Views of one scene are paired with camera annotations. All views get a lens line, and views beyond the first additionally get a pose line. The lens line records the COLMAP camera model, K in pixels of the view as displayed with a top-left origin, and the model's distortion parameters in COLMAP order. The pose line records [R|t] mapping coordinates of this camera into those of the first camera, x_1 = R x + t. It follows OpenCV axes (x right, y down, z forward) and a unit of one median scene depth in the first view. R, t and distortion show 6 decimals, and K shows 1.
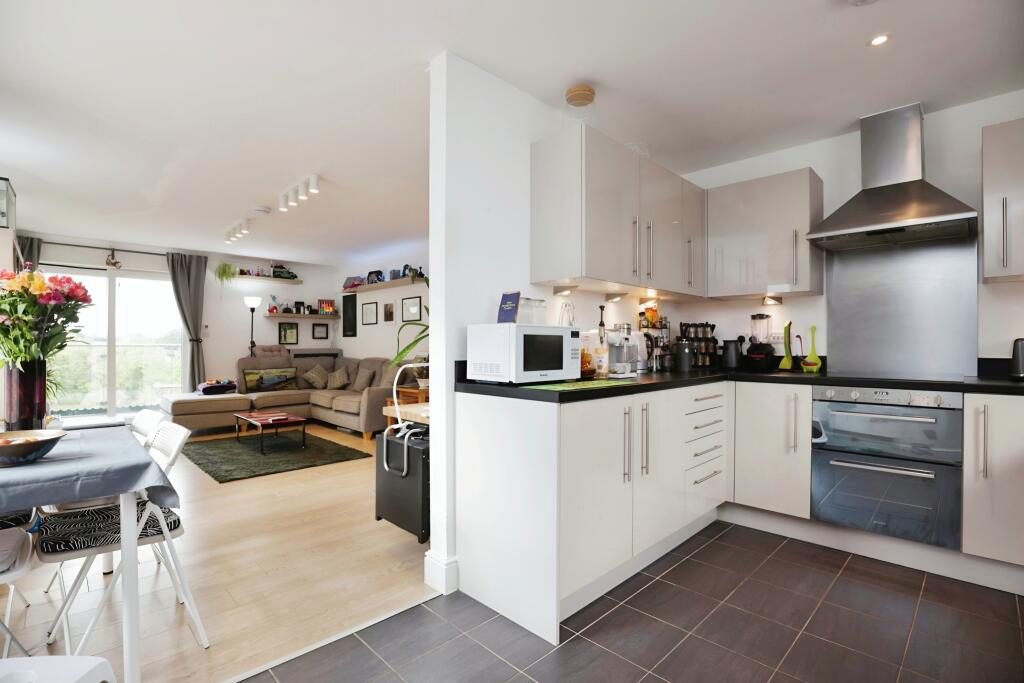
lens RADIAL K [[479.1, 0, 514.3], [0, 479.1, 347.0], [0, 0, 1]] dist [-0.024770, 0.000192]
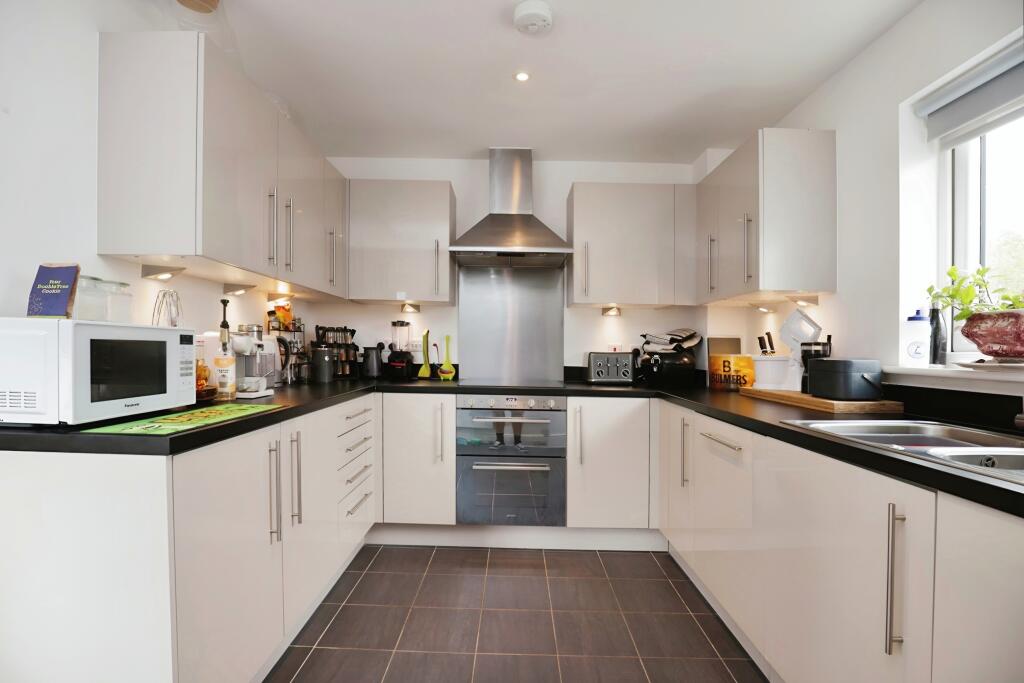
lens RADIAL K [[475.2, 0, 510.8], [0, 475.2, 364.3], [0, 0, 1]] dist [-0.026493, 0.000270]
pose [[0.710349, -0.008833, 0.703794, -0.011147], [-0.016832, 0.999422, 0.029531, -0.015460], [-0.703648, -0.032823, 0.709790, 0.172340]]
